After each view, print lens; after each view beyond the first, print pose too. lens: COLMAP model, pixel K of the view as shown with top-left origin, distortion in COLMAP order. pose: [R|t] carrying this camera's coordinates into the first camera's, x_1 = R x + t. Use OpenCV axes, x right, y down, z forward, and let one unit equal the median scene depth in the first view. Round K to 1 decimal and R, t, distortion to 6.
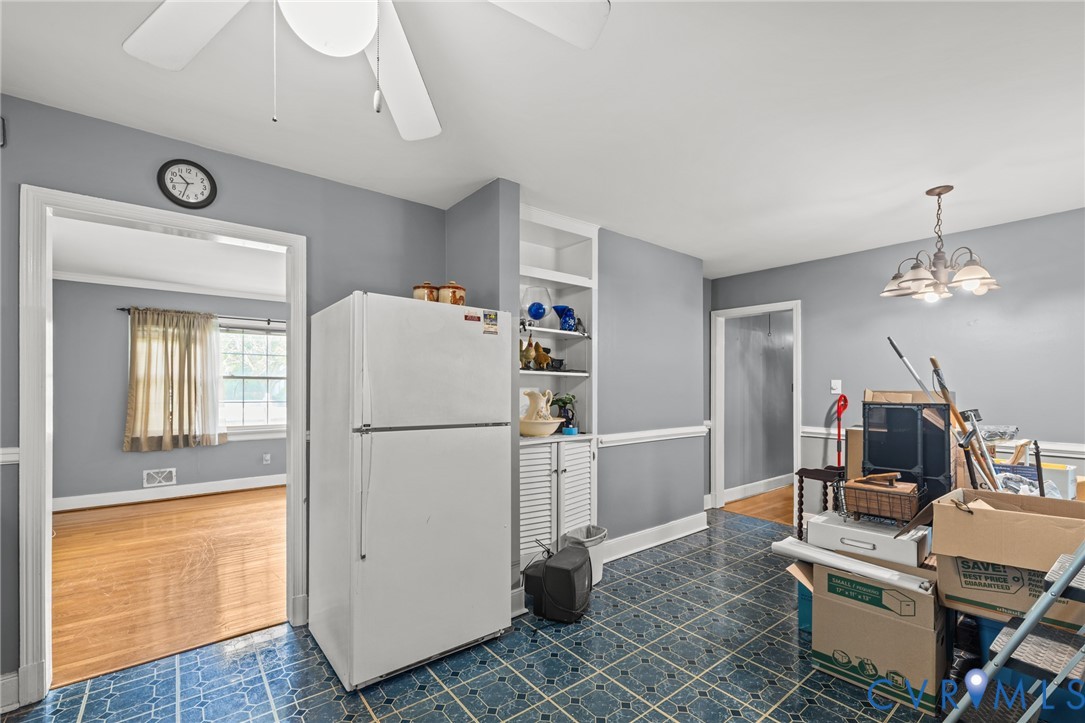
lens RADIAL K [[468.9, 0, 540.8], [0, 468.9, 385.6], [0, 0, 1]] dist [-0.000345, -0.000351]
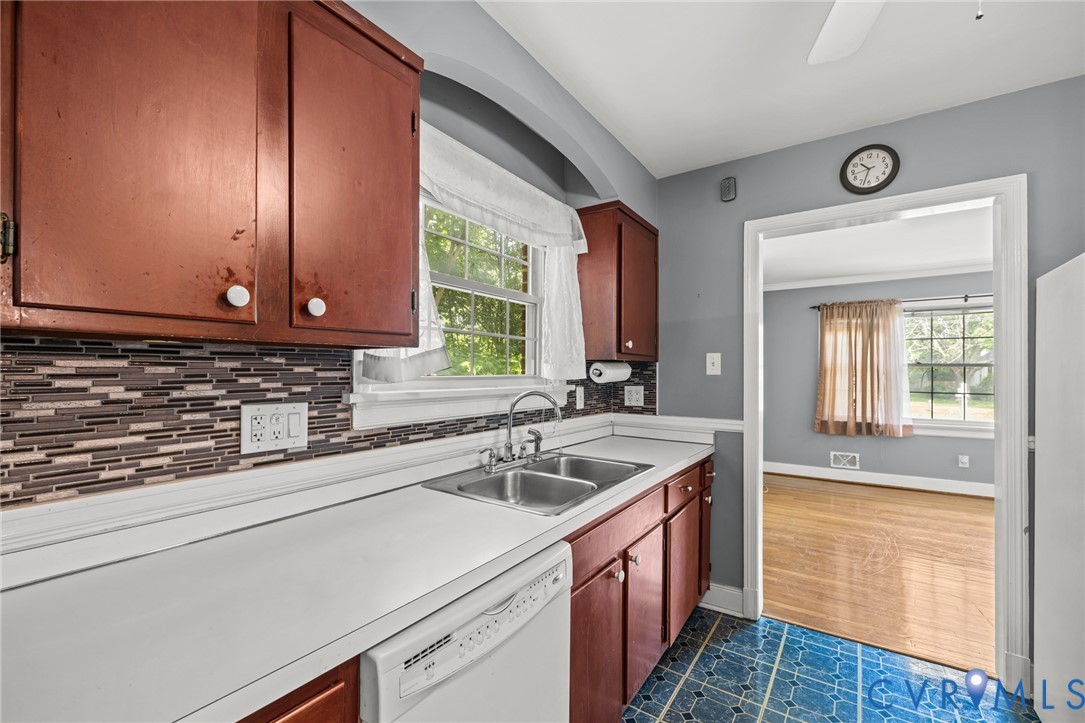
lens RADIAL K [[457.8, 0, 535.0], [0, 457.8, 370.5], [0, 0, 1]] dist [0.000427, -0.000289]
pose [[0.287091, -0.005345, -0.957889, -0.025012], [-0.001820, 0.999980, -0.006125, -0.000354], [0.957902, 0.003502, 0.287075, 0.037856]]
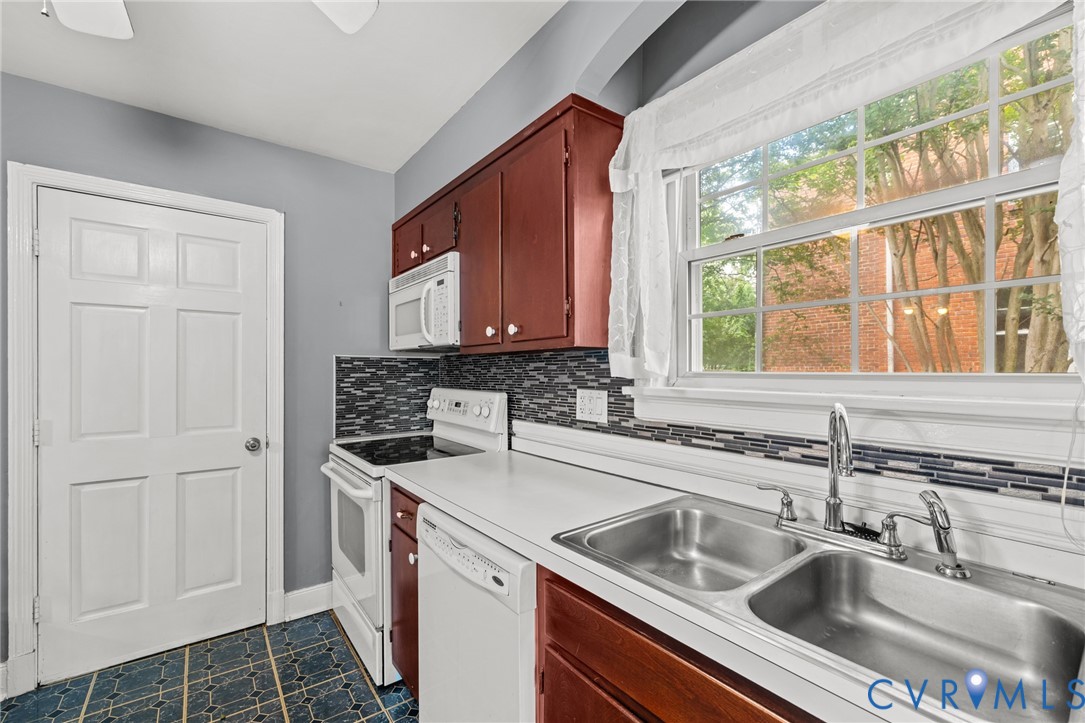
lens RADIAL K [[457.8, 0, 535.0], [0, 457.8, 370.5], [0, 0, 1]] dist [0.000427, -0.000289]
pose [[-0.999449, 0.000739, 0.033169, -0.953145], [0.000848, 0.999994, 0.003273, 0.000363], [-0.033167, 0.003299, -0.999444, 1.180022]]
